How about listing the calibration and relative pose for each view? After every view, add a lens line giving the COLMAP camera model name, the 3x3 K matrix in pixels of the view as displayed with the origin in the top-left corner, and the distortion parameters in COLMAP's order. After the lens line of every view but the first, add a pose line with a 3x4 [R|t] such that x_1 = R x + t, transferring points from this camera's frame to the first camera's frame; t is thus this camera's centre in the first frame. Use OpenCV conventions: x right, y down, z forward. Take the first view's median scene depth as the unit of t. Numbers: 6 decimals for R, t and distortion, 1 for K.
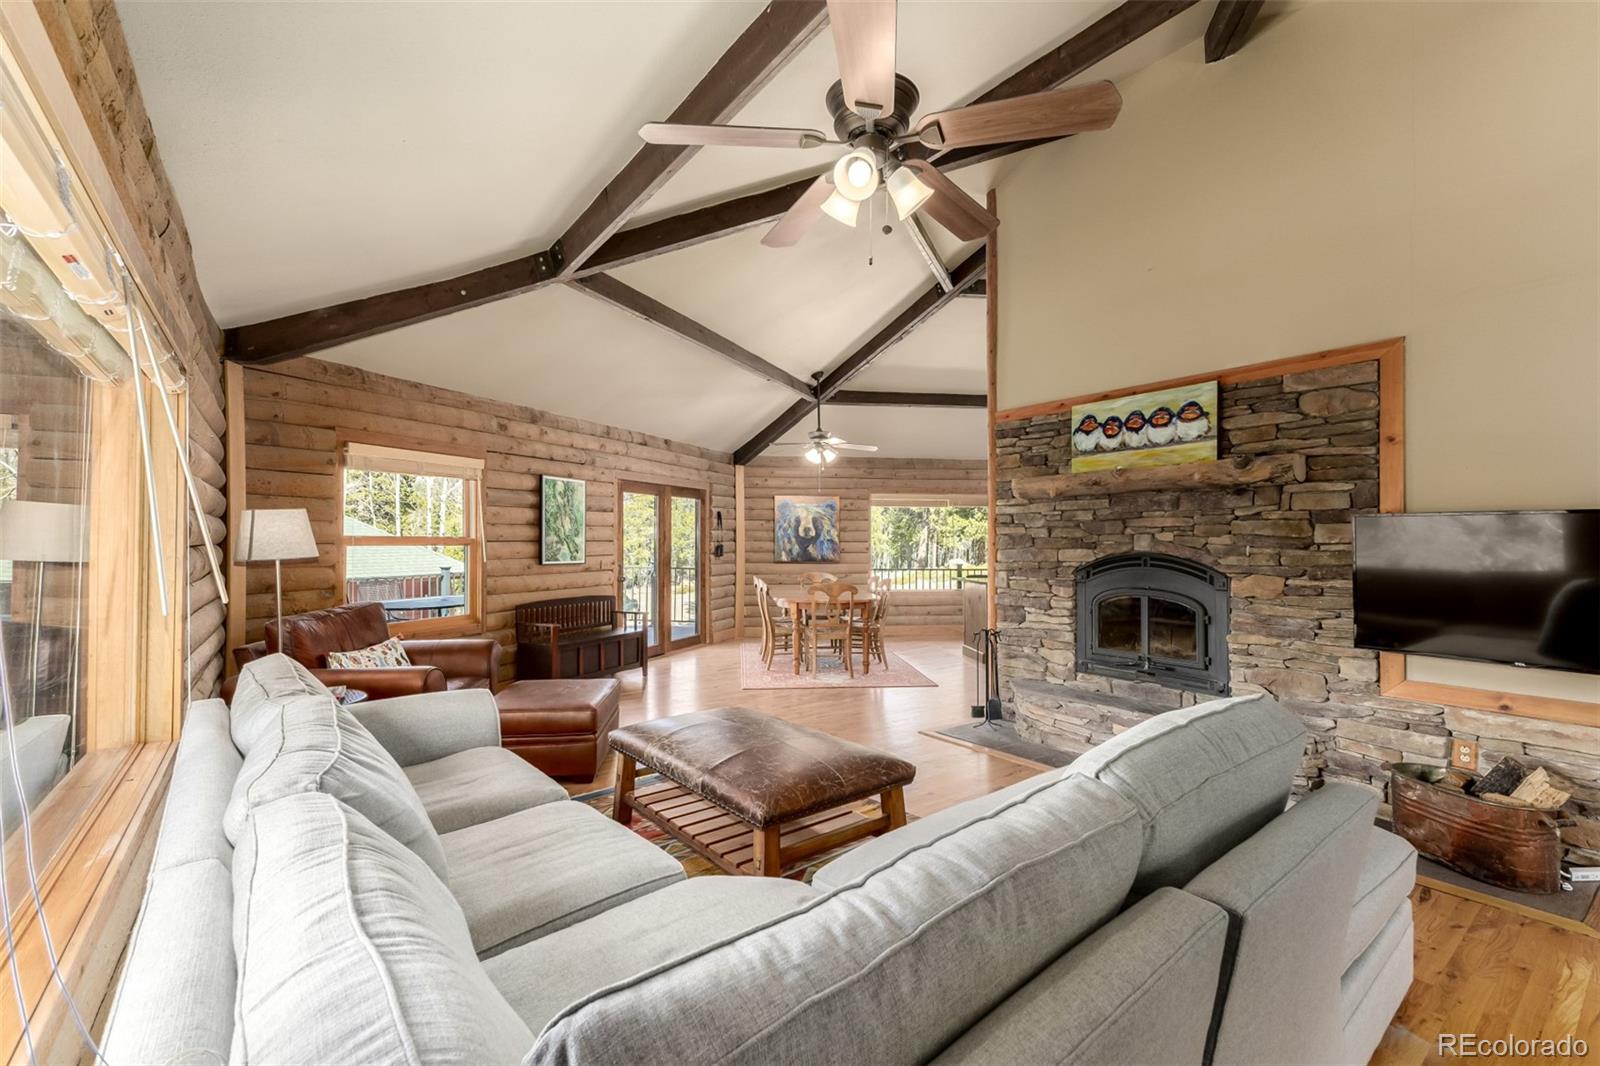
lens RADIAL K [[689.2, 0, 790.4], [0, 689.2, 524.8], [0, 0, 1]] dist [0.008430, -0.000357]
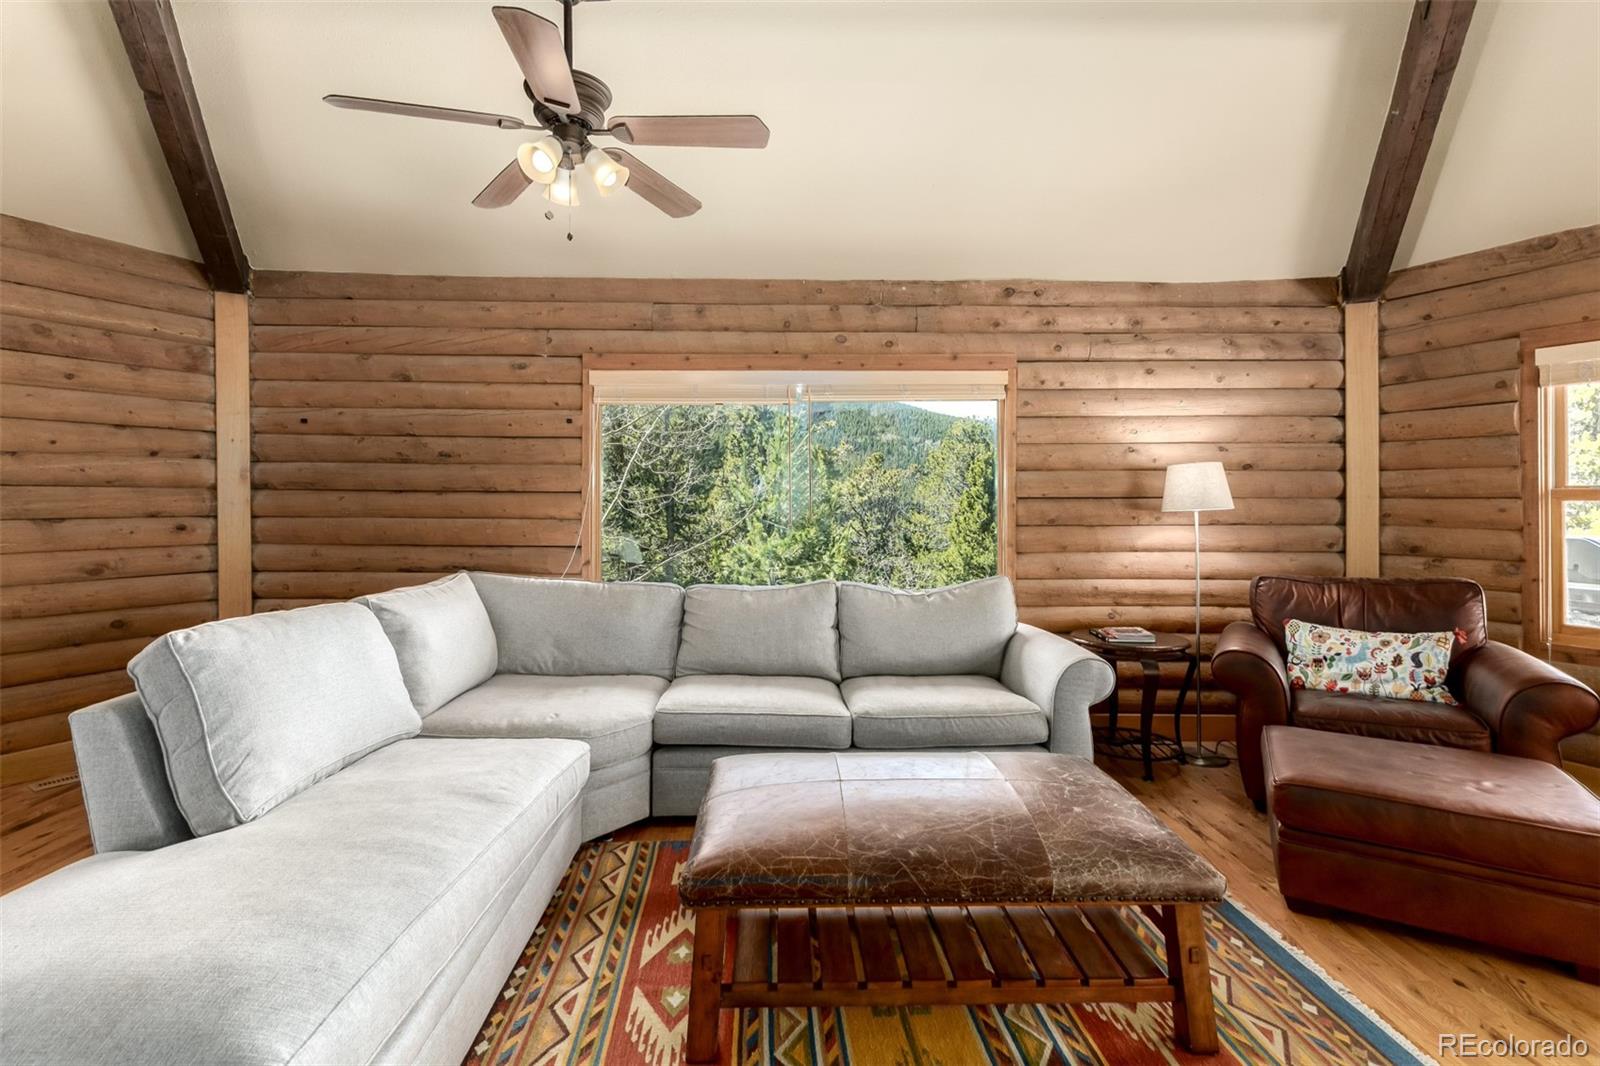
lens RADIAL K [[689.2, 0, 760.3], [0, 689.2, 495.3], [0, 0, 1]] dist [0.008430, -0.000357]
pose [[-0.582788, -0.008077, -0.812584, 0.371659], [0.014576, 0.999686, -0.020390, 0.027770], [0.812494, -0.023728, -0.582487, 0.785202]]
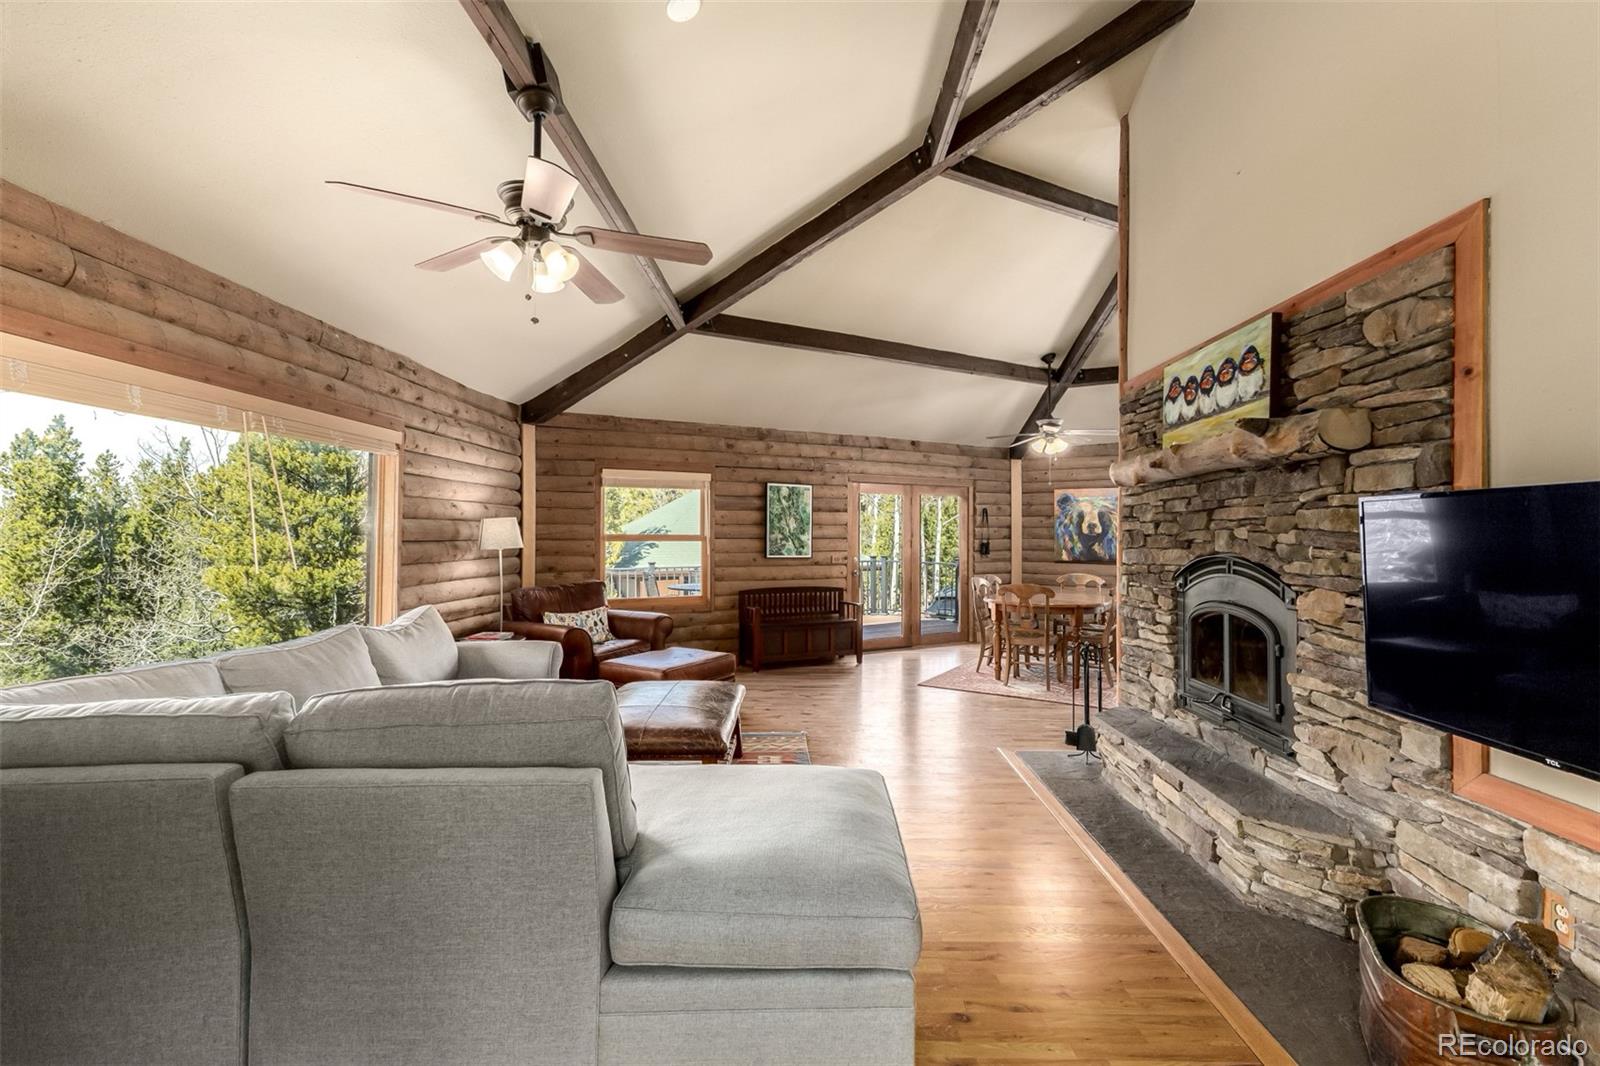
lens RADIAL K [[689.2, 0, 788.7], [0, 689.2, 519.0], [0, 0, 1]] dist [0.008430, -0.000357]
pose [[0.789427, -0.015509, -0.613649, 0.549237], [0.012678, 0.999879, -0.008961, 0.002181], [0.613714, -0.000706, 0.789528, 0.113678]]
